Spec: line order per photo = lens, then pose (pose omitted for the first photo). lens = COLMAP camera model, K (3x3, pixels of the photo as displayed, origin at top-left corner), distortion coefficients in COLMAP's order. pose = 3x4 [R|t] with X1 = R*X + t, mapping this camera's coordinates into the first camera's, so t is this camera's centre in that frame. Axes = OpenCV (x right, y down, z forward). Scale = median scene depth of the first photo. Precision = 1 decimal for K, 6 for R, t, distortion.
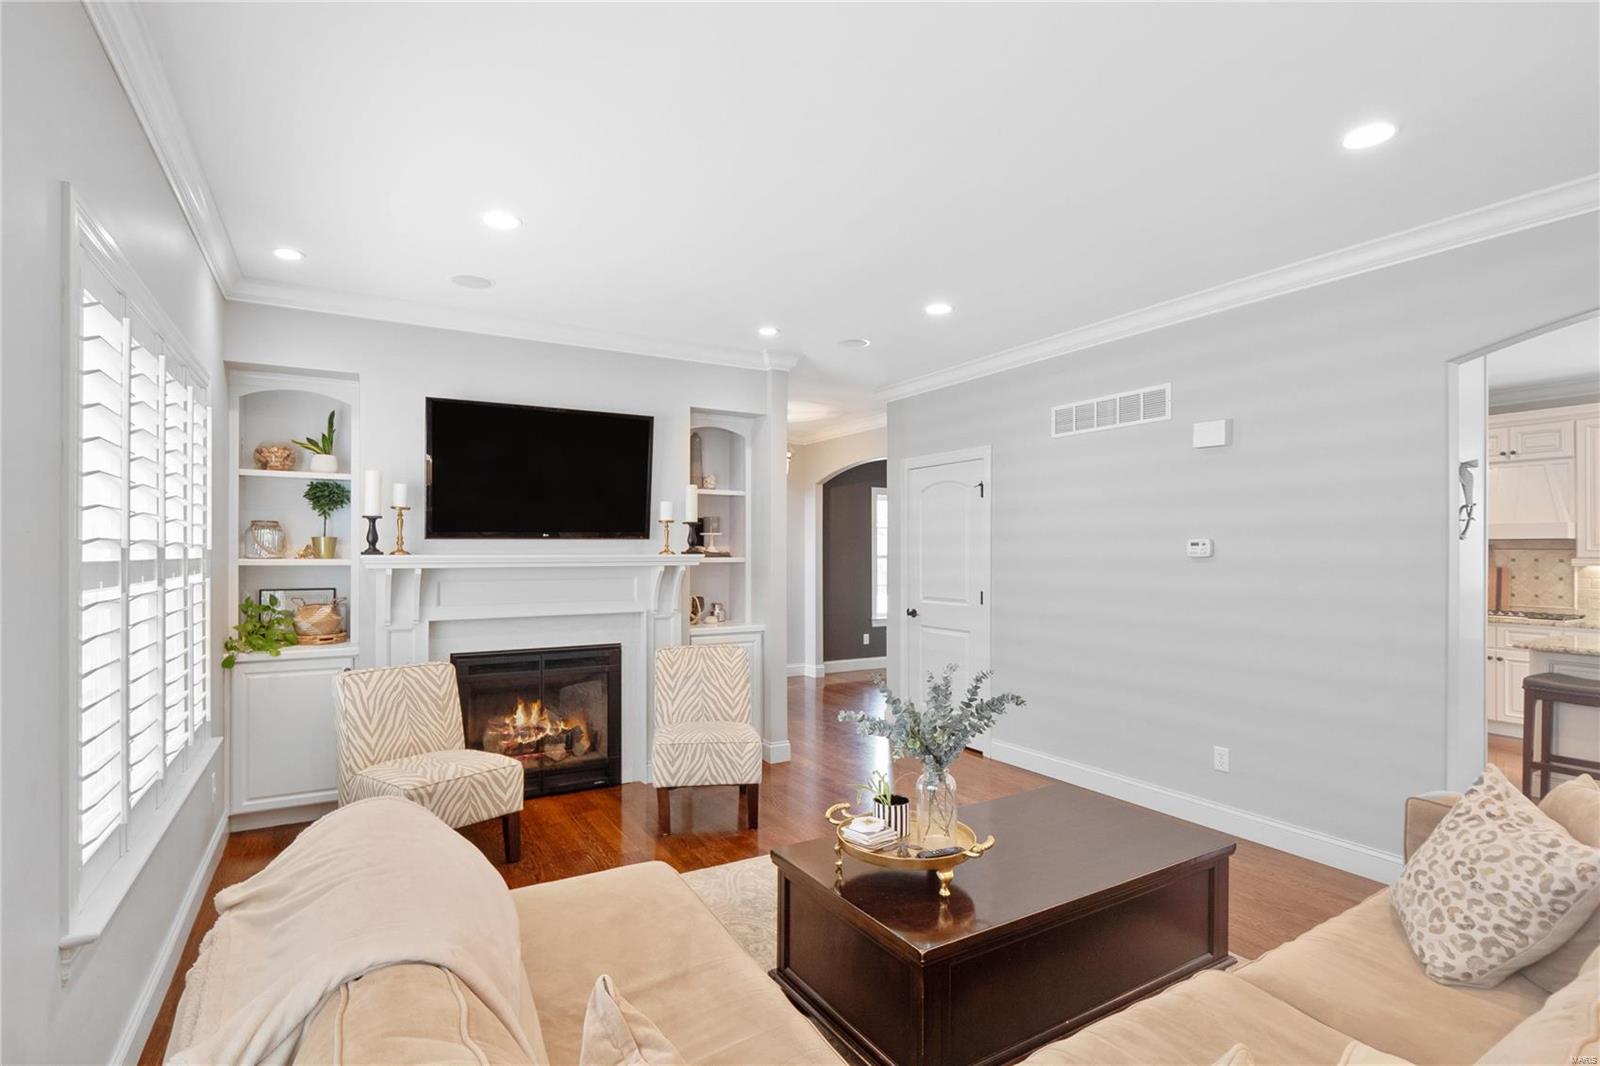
lens RADIAL K [[783.3, 0, 800.5], [0, 783.3, 553.2], [0, 0, 1]] dist [-0.000743, -0.000059]
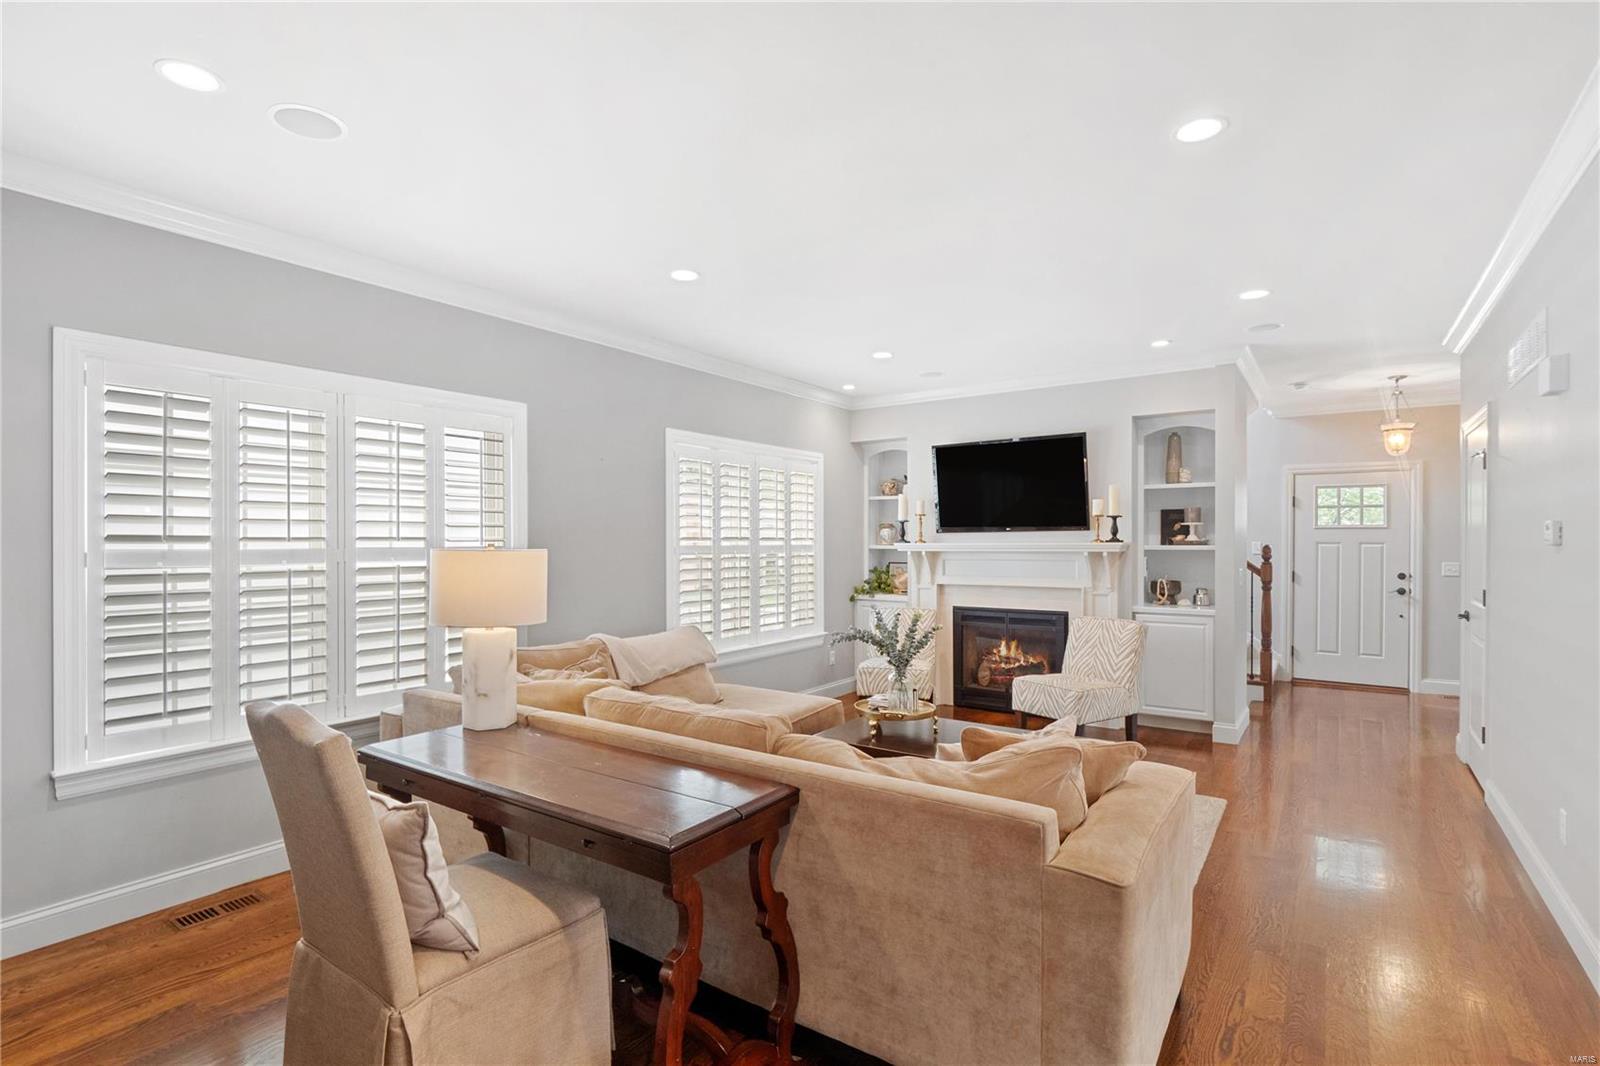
lens RADIAL K [[757.2, 0, 800.0], [0, 757.2, 533.0], [0, 0, 1]] dist [-0.000691, -0.000080]
pose [[0.417782, -0.013352, -0.908449, 0.767906], [0.001486, 0.999901, -0.014012, 0.002932], [0.908546, 0.004504, 0.417760, 0.084592]]
